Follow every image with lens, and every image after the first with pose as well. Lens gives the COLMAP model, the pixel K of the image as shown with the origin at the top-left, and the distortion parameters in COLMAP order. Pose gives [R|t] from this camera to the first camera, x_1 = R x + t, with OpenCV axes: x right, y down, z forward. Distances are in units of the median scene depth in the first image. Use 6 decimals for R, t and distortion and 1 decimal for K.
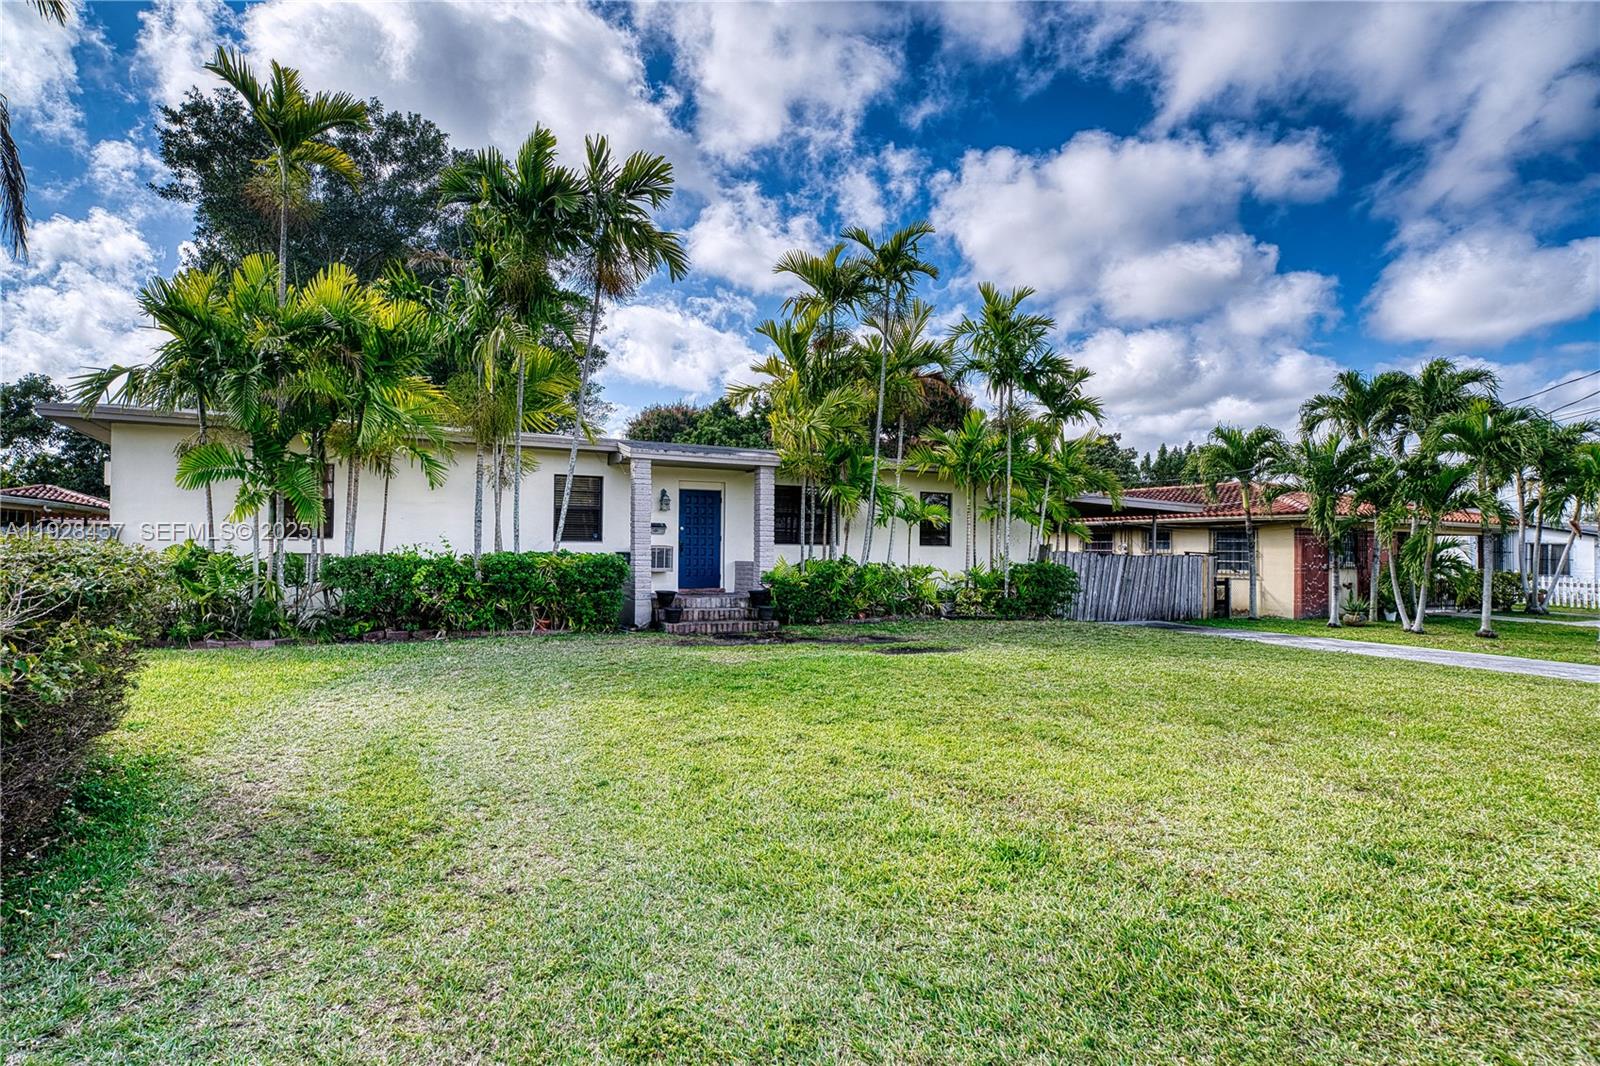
lens RADIAL K [[861.9, 0, 798.2], [0, 861.9, 533.5], [0, 0, 1]] dist [-0.001001, -0.000558]
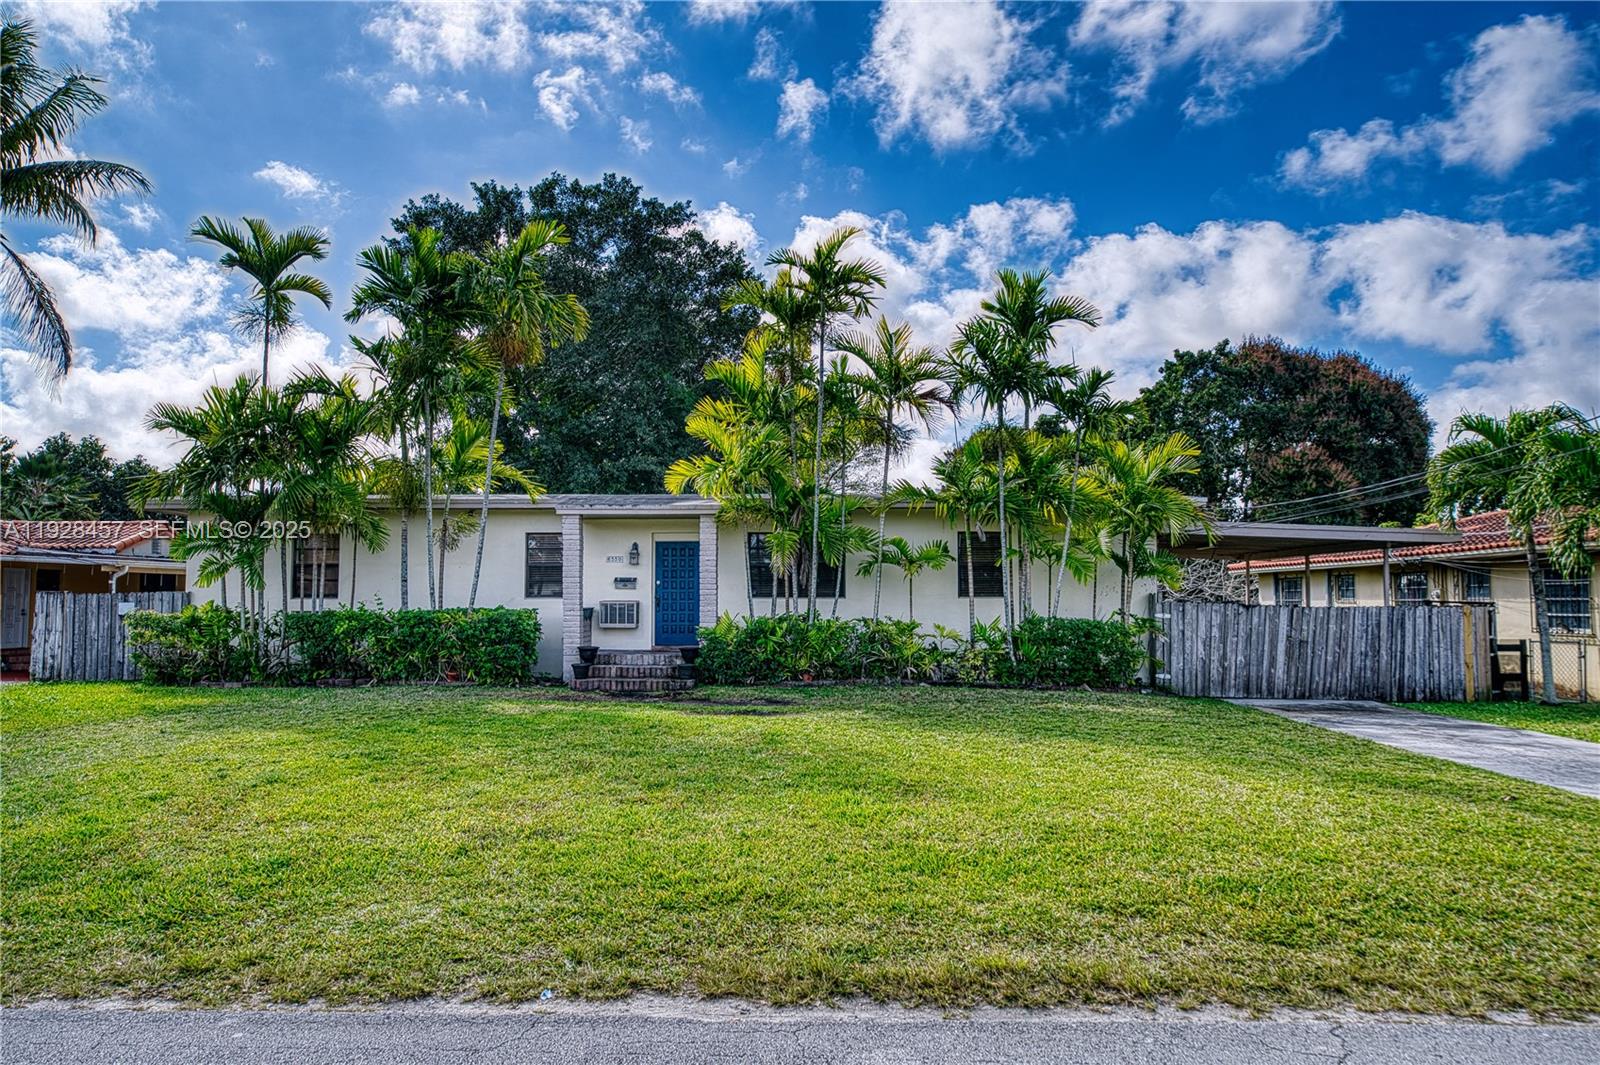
lens RADIAL K [[1083.3, 0, 807.6], [0, 1083.3, 534.5], [0, 0, 1]] dist [0.003704, 0.001186]
pose [[0.882588, -0.040746, -0.468378, 0.591546], [0.017968, 0.998433, -0.053000, 0.007562], [0.469803, 0.038362, 0.881937, 0.015468]]
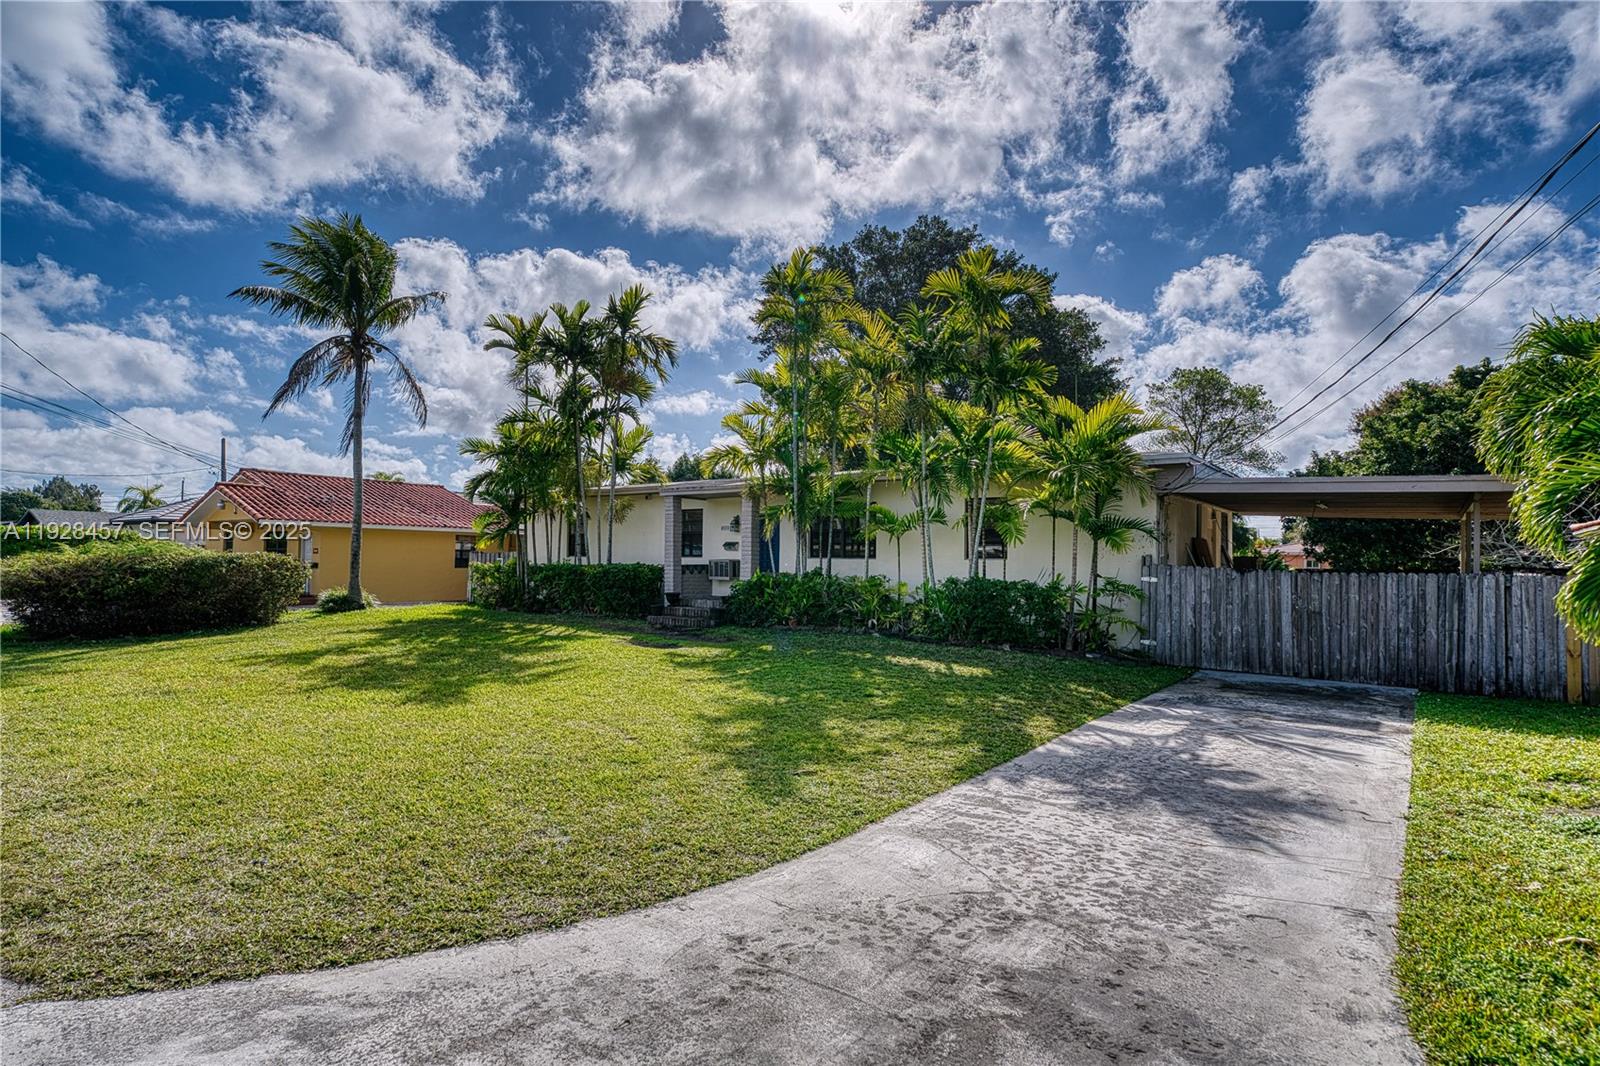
lens RADIAL K [[861.9, 0, 796.4], [0, 861.9, 530.4], [0, 0, 1]] dist [-0.001001, -0.000558]
pose [[0.436315, -0.037378, -0.899017, 1.031765], [0.010268, 0.999279, -0.036564, 0.018742], [0.899735, 0.006722, 0.436384, 0.528473]]
